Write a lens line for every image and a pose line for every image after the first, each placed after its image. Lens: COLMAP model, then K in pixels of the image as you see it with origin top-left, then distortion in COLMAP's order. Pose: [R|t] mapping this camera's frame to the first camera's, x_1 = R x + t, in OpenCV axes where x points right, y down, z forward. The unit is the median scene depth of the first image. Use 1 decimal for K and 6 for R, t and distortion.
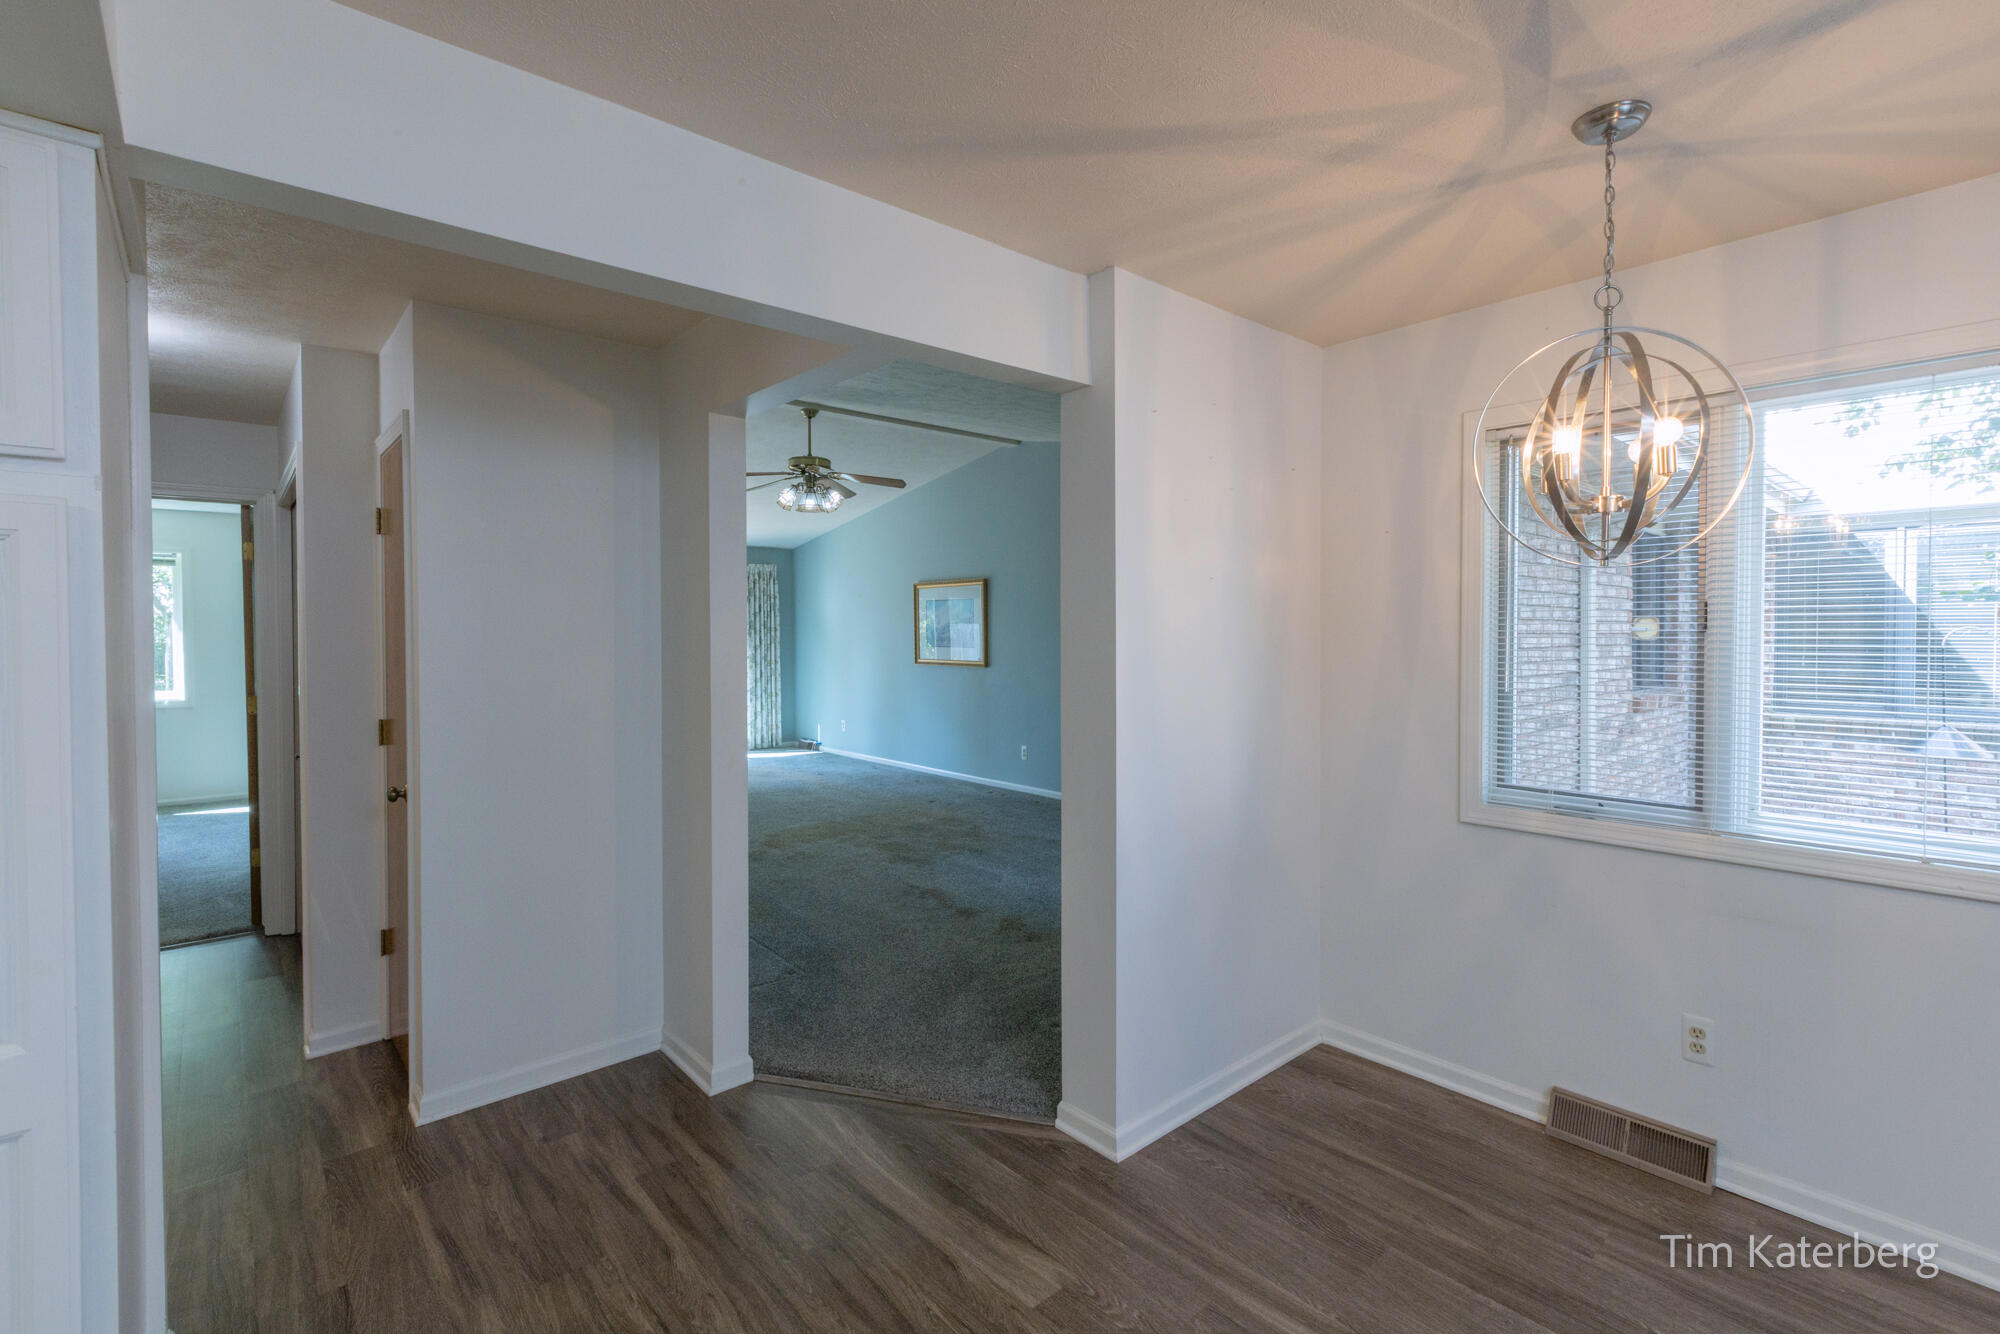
lens RADIAL K [[904.3, 0, 1002.4], [0, 904.3, 657.1], [0, 0, 1]] dist [0.002989, -0.000386]
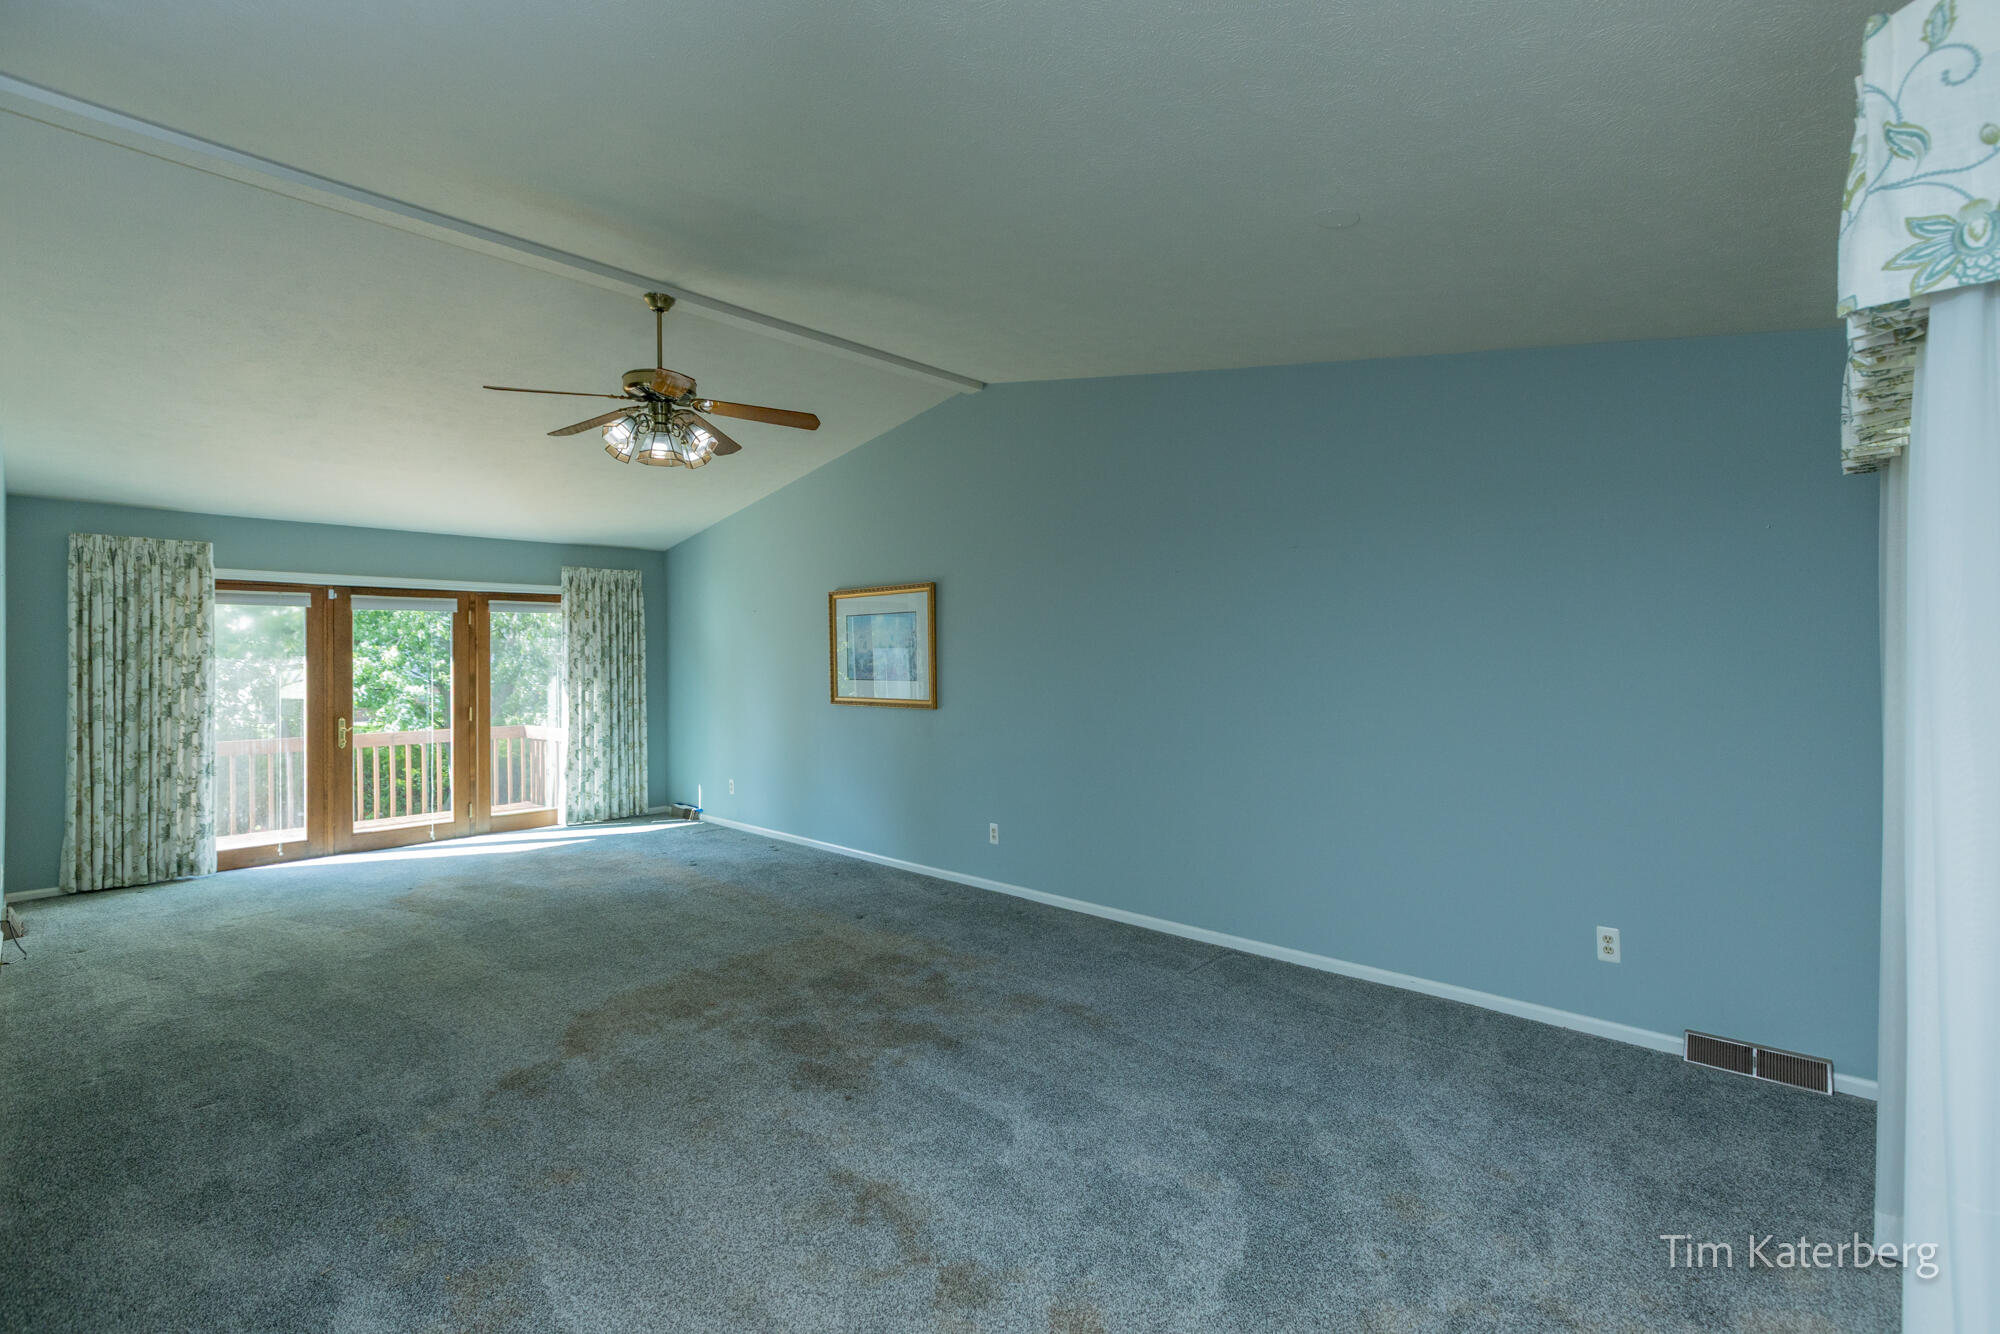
lens RADIAL K [[904.3, 0, 1002.8], [0, 904.3, 671.3], [0, 0, 1]] dist [0.002989, -0.000386]
pose [[0.995145, -0.005172, 0.098282, -0.032868], [0.006955, 0.999817, -0.017813, -0.004989], [-0.098172, 0.018410, 0.994999, 0.285626]]
